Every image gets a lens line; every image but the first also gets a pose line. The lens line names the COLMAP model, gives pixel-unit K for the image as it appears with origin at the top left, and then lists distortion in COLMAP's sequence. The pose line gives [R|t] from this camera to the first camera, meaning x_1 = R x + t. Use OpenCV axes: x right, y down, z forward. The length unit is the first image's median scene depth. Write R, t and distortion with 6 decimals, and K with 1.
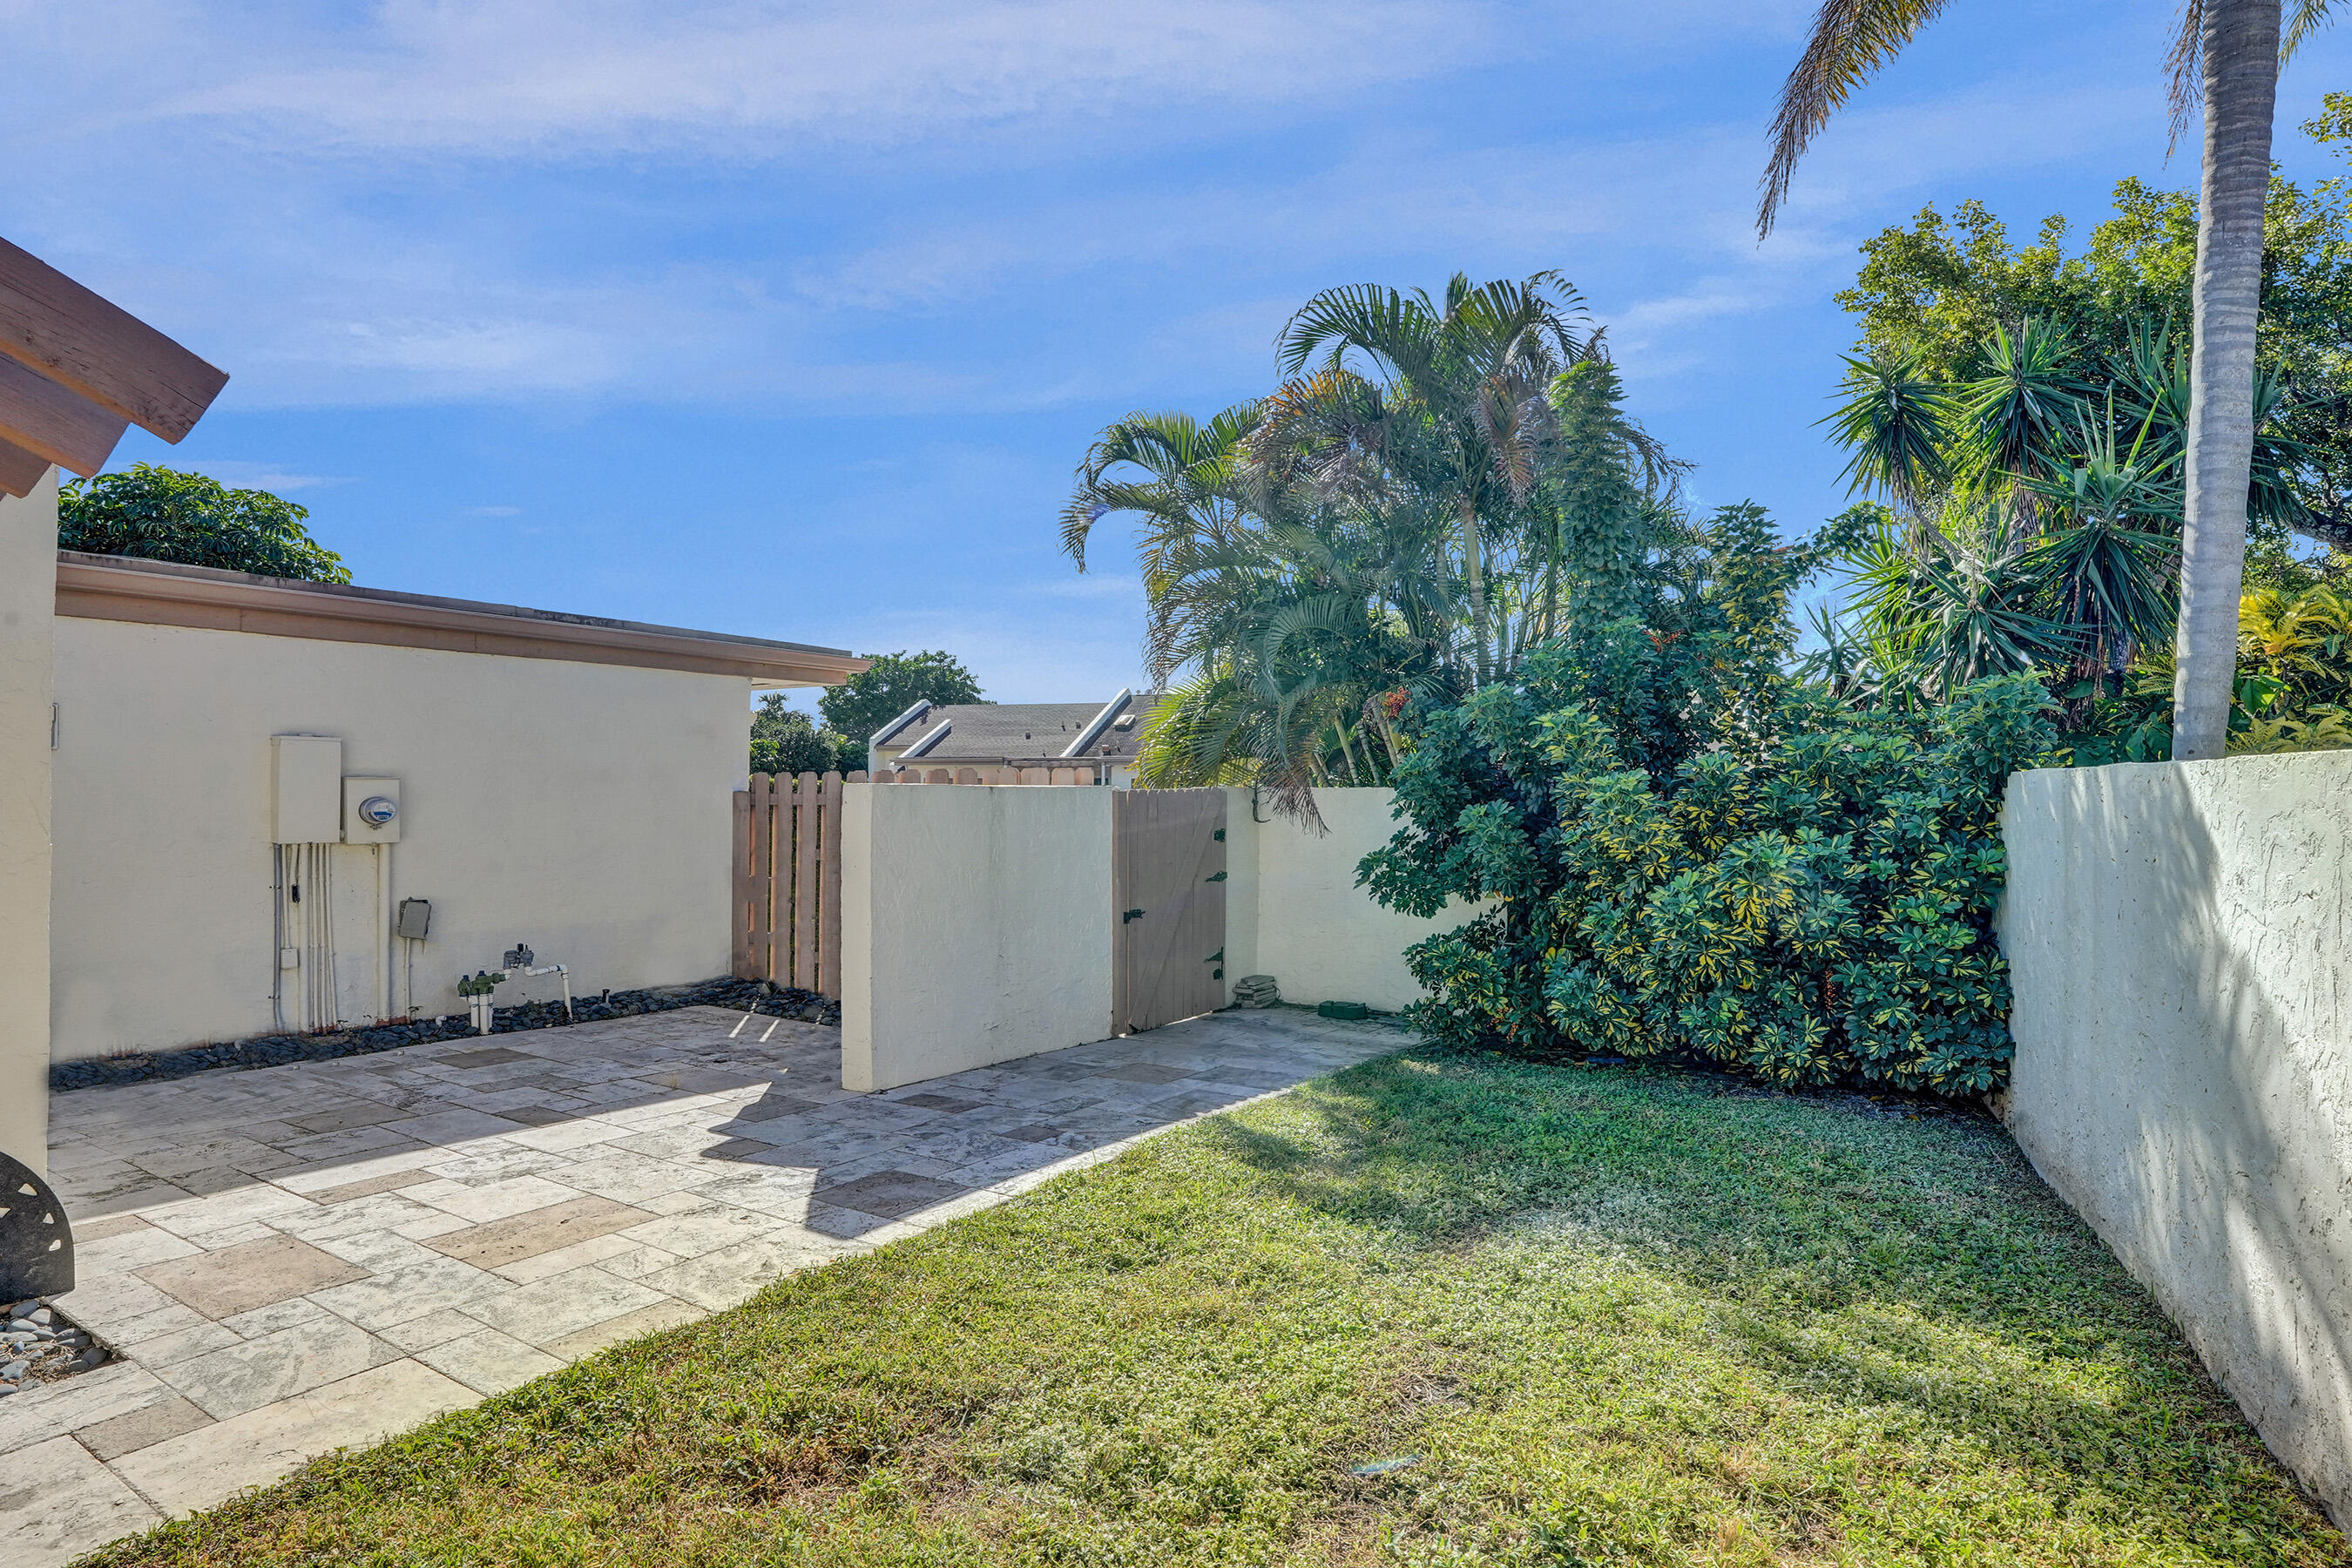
lens RADIAL K [[1253.2, 0, 1158.2], [0, 1253.2, 786.2], [0, 0, 1]] dist [-0.054219, 0.027837]
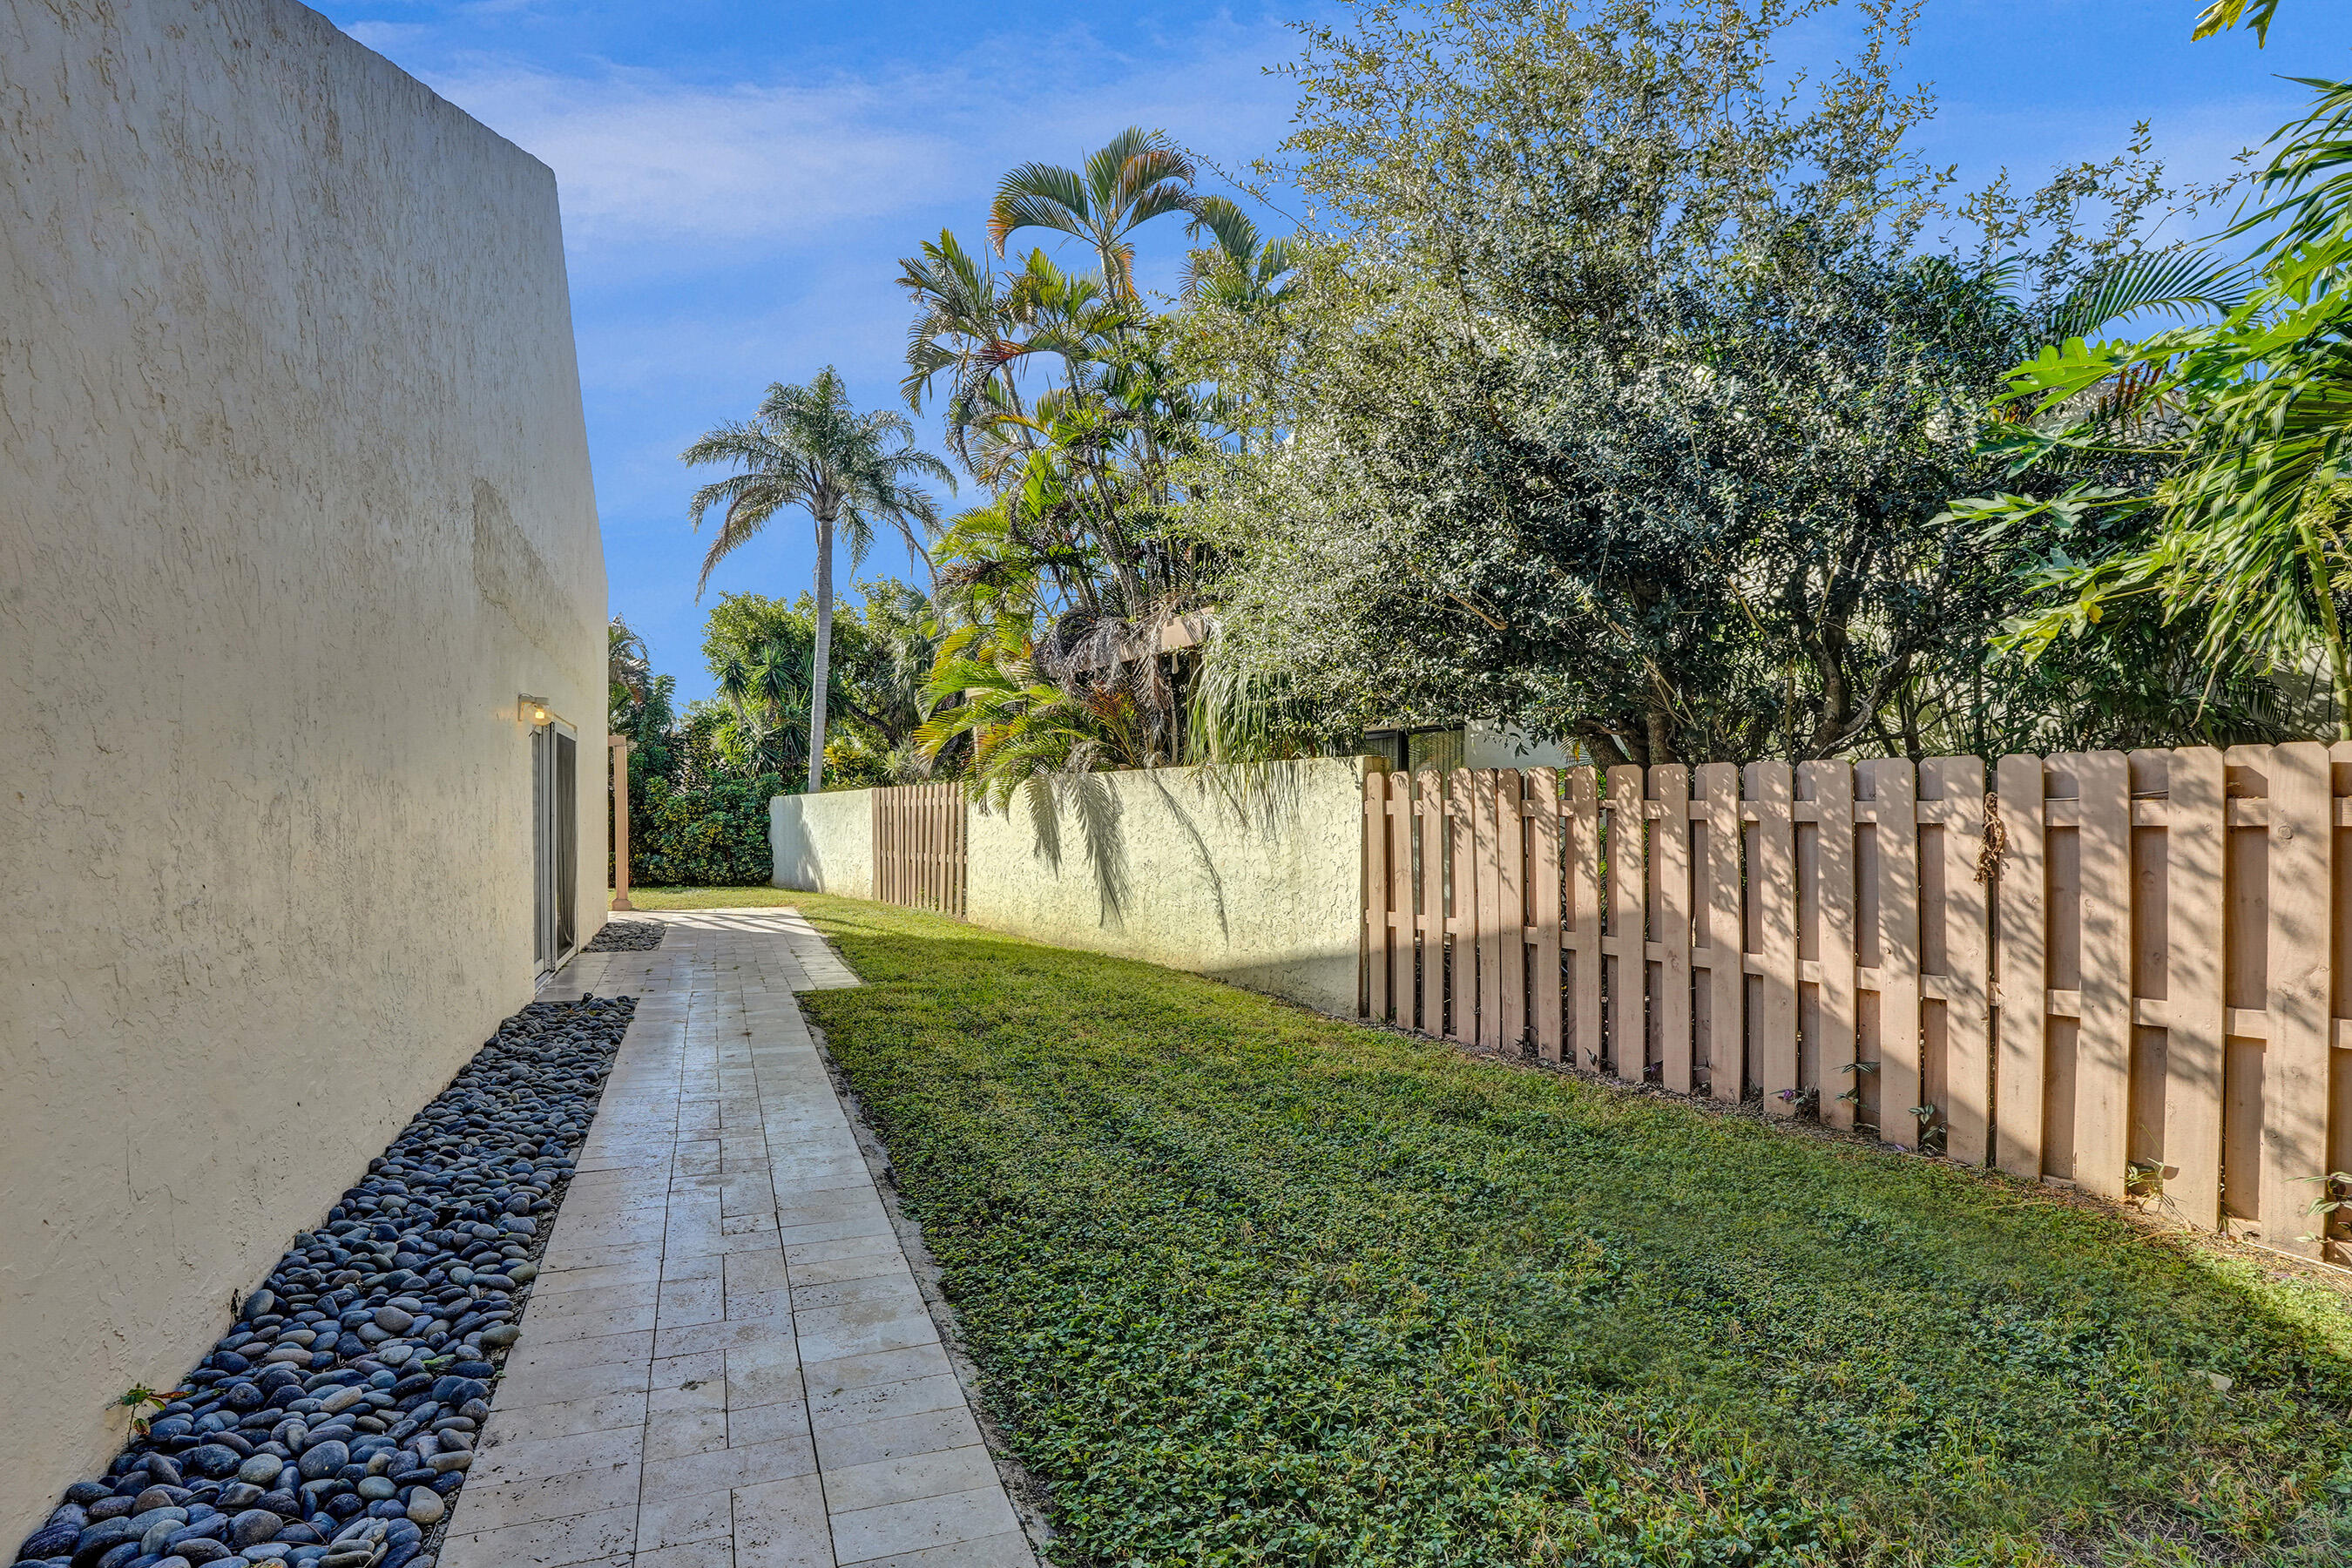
lens RADIAL K [[1253.2, 0, 1174.3], [0, 1253.2, 799.9], [0, 0, 1]] dist [-0.054219, 0.027837]
pose [[0.579332, 0.003094, 0.815086, -1.695921], [-0.001076, 0.999995, -0.003031, 0.010007], [-0.815091, 0.000879, 0.579333, -2.210821]]
